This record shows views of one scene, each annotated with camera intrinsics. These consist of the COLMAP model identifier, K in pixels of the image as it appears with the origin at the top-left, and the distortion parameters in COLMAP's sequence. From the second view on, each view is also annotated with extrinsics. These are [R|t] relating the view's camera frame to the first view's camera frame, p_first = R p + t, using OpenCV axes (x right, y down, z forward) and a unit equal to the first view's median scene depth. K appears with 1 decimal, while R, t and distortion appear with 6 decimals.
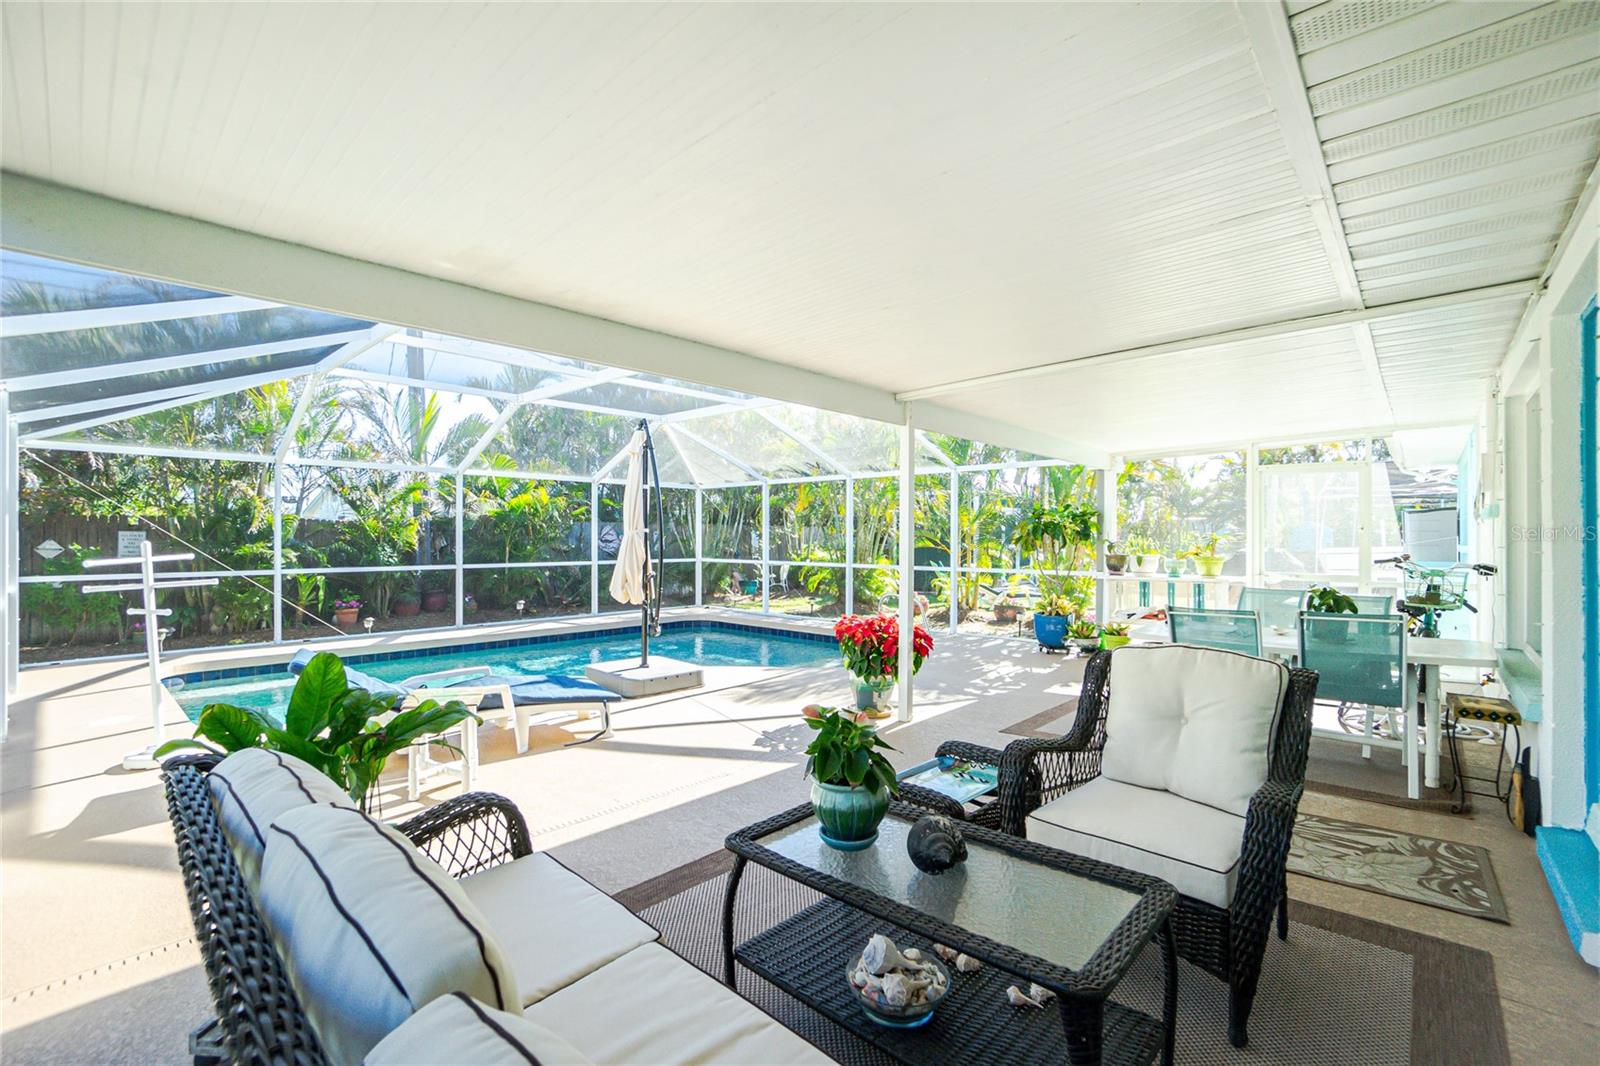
lens RADIAL K [[713.0, 0, 796.8], [0, 713.0, 534.8], [0, 0, 1]] dist [-0.045462, 0.014038]
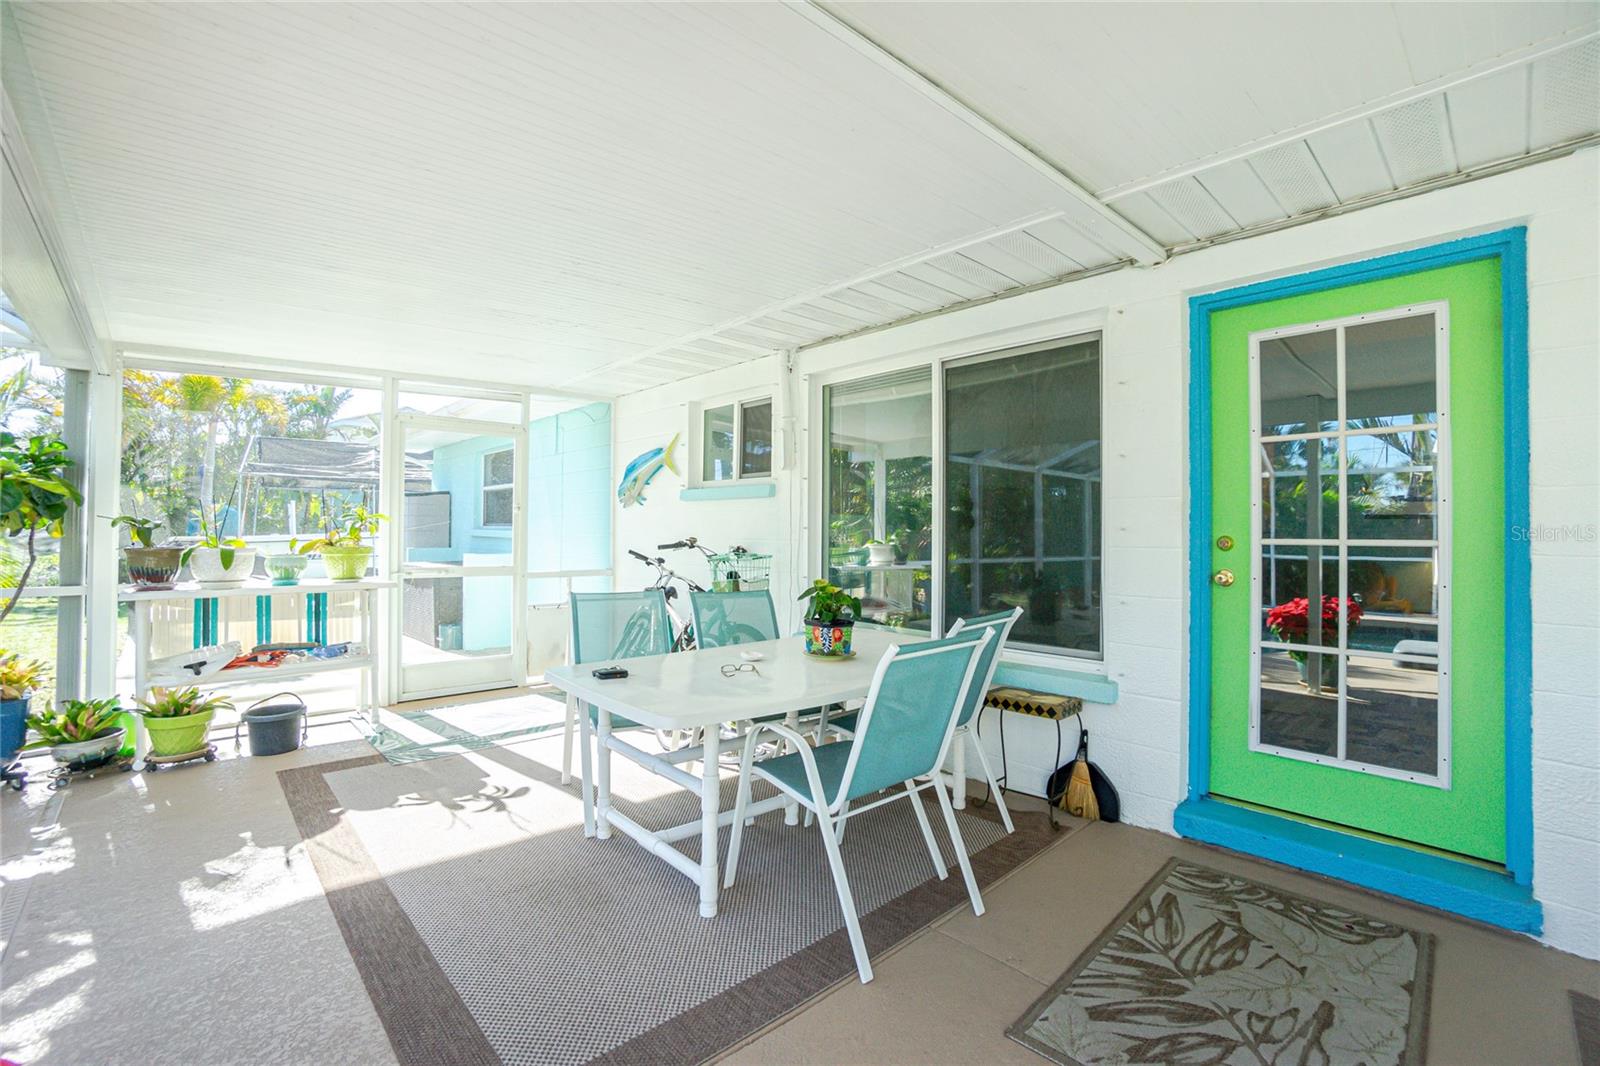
lens RADIAL K [[713.0, 0, 801.7], [0, 713.0, 523.7], [0, 0, 1]] dist [-0.045462, 0.014038]
pose [[0.085438, 0.007216, 0.996317, 0.039176], [-0.007822, 0.999948, -0.006571, 0.025902], [-0.996313, -0.007232, 0.085490, 1.310554]]
